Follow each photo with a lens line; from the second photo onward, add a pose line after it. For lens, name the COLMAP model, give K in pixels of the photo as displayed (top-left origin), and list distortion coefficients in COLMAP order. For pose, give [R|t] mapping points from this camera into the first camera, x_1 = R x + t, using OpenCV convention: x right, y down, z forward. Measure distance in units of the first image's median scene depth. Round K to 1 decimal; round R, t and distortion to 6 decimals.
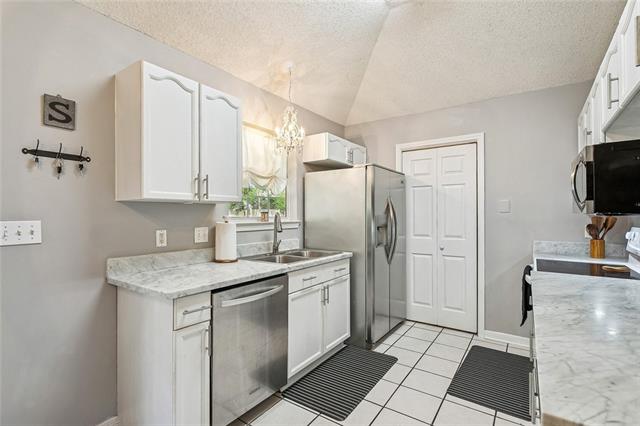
lens RADIAL K [[322.2, 0, 324.2], [0, 322.2, 210.2], [0, 0, 1]] dist [-0.004310, 0.000730]
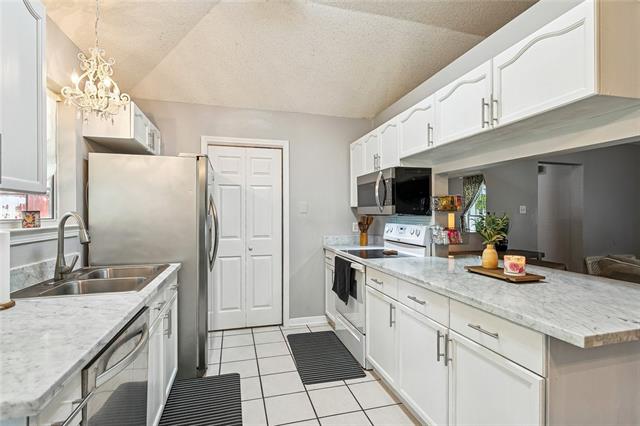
lens RADIAL K [[322.2, 0, 324.2], [0, 322.2, 210.2], [0, 0, 1]] dist [-0.004310, 0.000730]
pose [[0.610950, 0.010377, 0.791601, -0.305934], [-0.011285, 0.999927, -0.004399, 0.000658], [-0.791589, -0.006246, 0.611022, 0.224143]]
